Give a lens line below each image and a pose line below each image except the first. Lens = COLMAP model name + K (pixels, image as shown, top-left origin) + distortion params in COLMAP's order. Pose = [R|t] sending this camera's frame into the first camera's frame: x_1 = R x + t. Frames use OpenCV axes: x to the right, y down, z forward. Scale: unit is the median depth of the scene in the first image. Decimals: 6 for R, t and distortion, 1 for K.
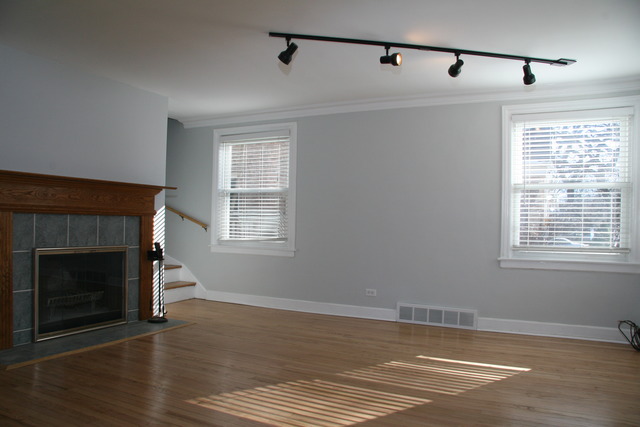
lens RADIAL K [[473.1, 0, 318.6], [0, 473.1, 219.7], [0, 0, 1]] dist [-0.116550, 0.001504]
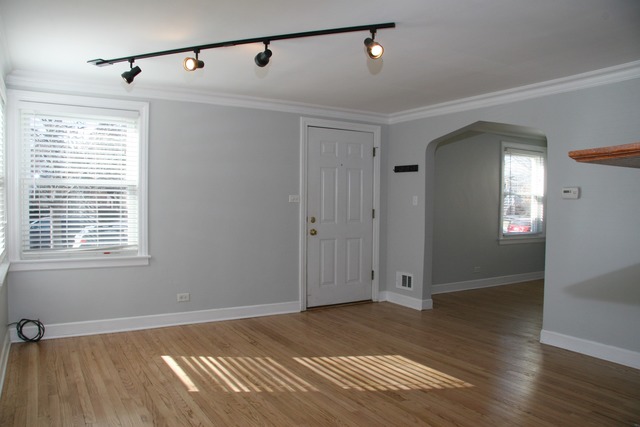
lens RADIAL K [[473.1, 0, 313.4], [0, 473.1, 210.5], [0, 0, 1]] dist [-0.116550, 0.001504]
pose [[-0.837312, -0.030394, 0.545880, -0.426199], [-0.025913, 0.999538, 0.015907, -0.053590], [-0.546111, -0.000826, -0.837712, 1.646868]]
